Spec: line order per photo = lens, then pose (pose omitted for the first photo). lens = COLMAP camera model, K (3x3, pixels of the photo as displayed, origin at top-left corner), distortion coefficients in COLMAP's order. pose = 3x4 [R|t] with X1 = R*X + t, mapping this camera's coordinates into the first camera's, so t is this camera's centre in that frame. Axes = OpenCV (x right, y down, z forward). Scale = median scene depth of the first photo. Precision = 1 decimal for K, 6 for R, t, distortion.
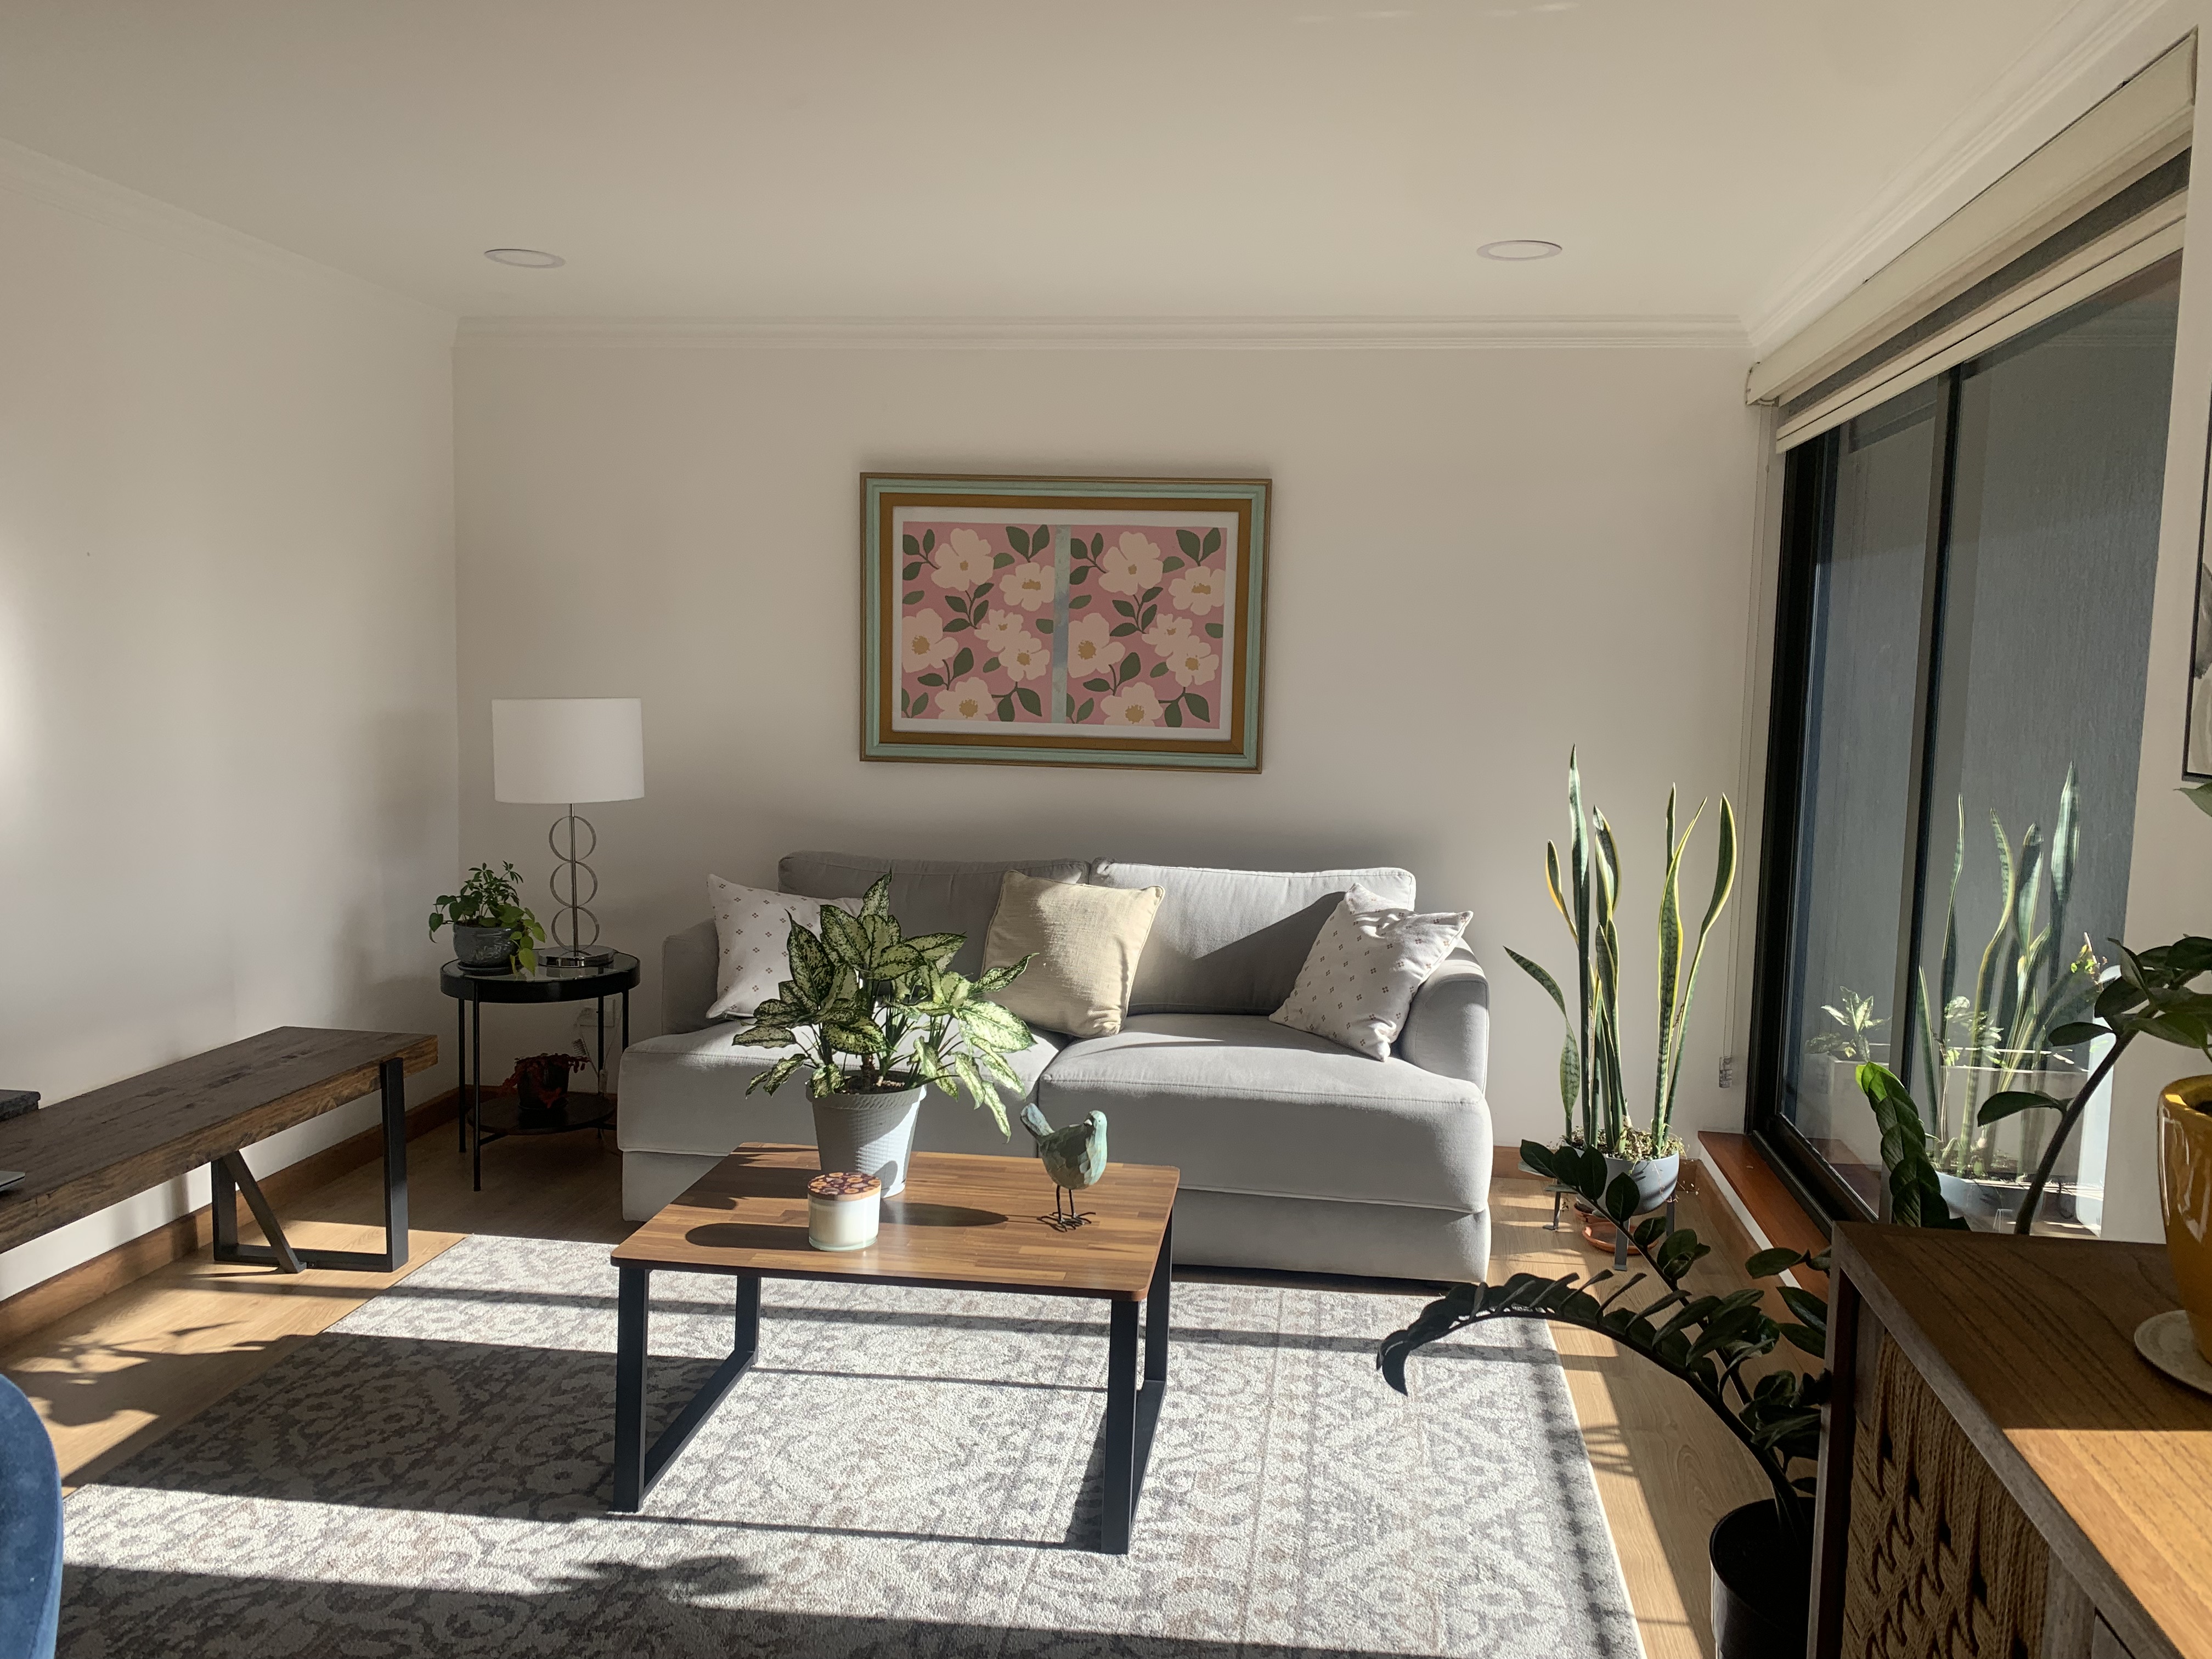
lens RADIAL K [[1700.5, 0, 1113.7], [0, 1700.5, 821.8], [0, 0, 1]] dist [0.011463, 0.005970]
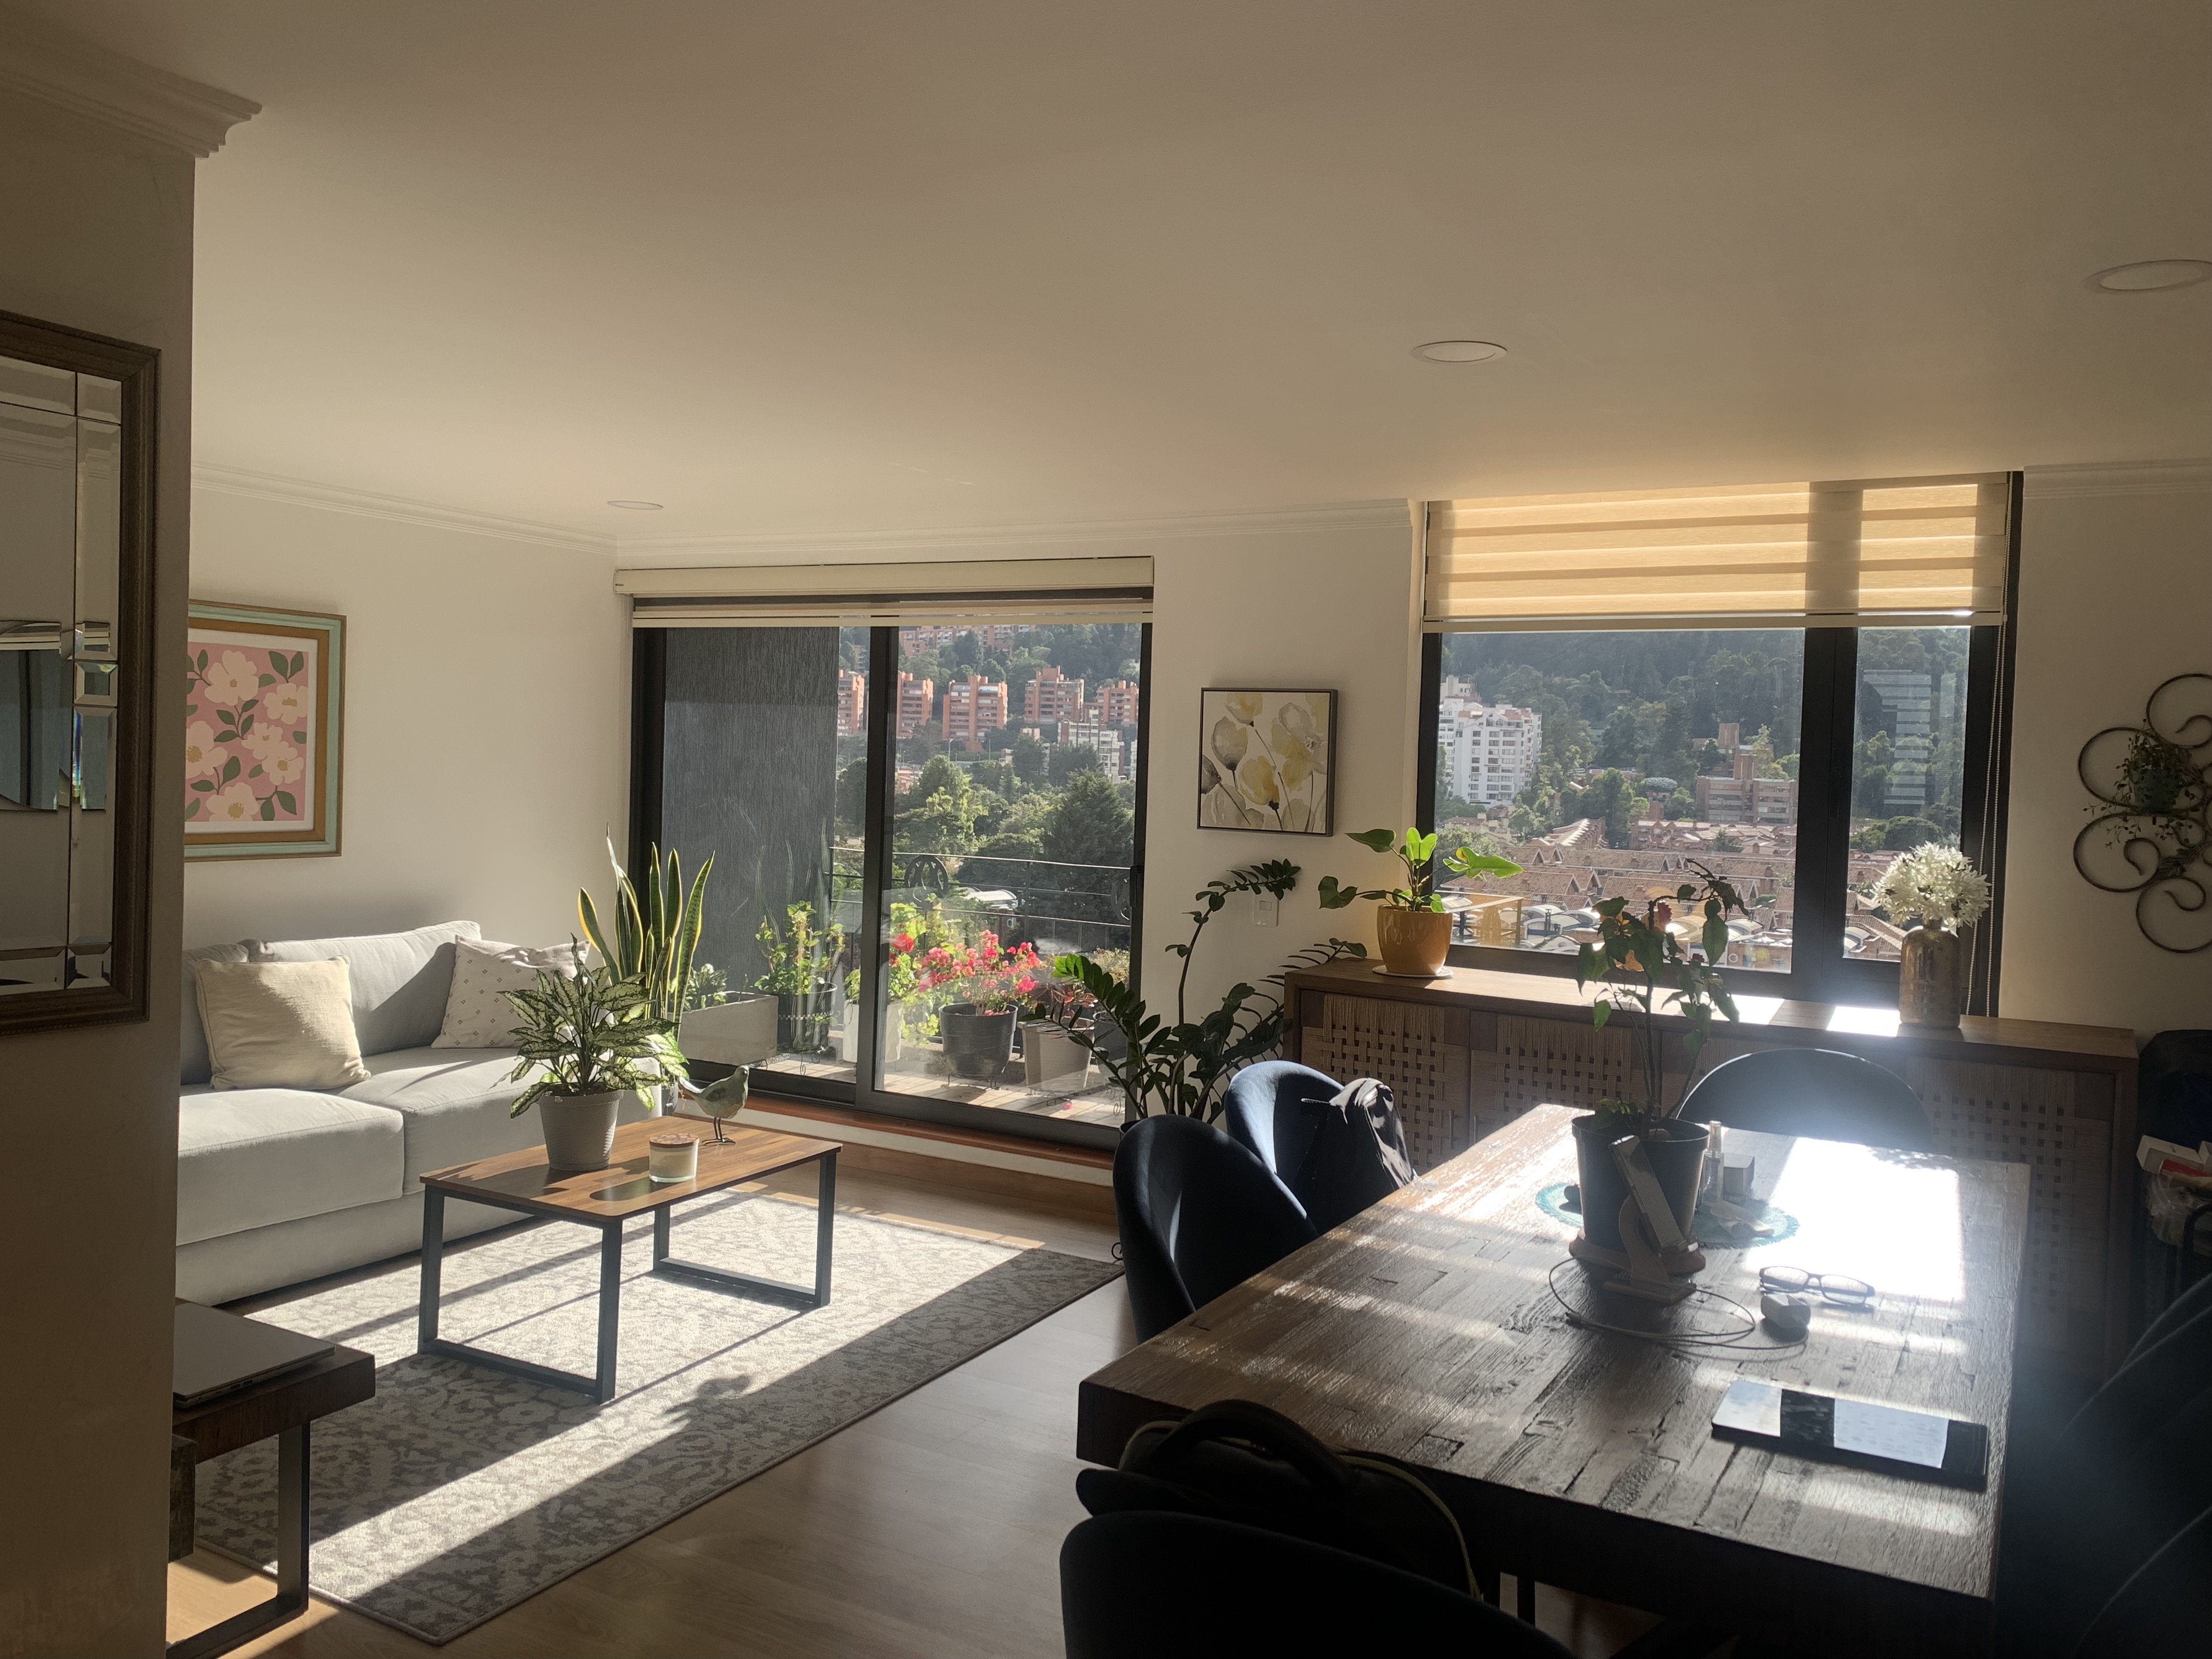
lens RADIAL K [[1698.4, 0, 1116.8], [0, 1698.4, 815.1], [0, 0, 1]] dist [0.022439, -0.014625]
pose [[0.340825, -0.033720, 0.939522, -1.241606], [0.066974, 0.997688, 0.011512, -0.049848], [-0.937738, 0.059000, 0.342295, 0.097078]]
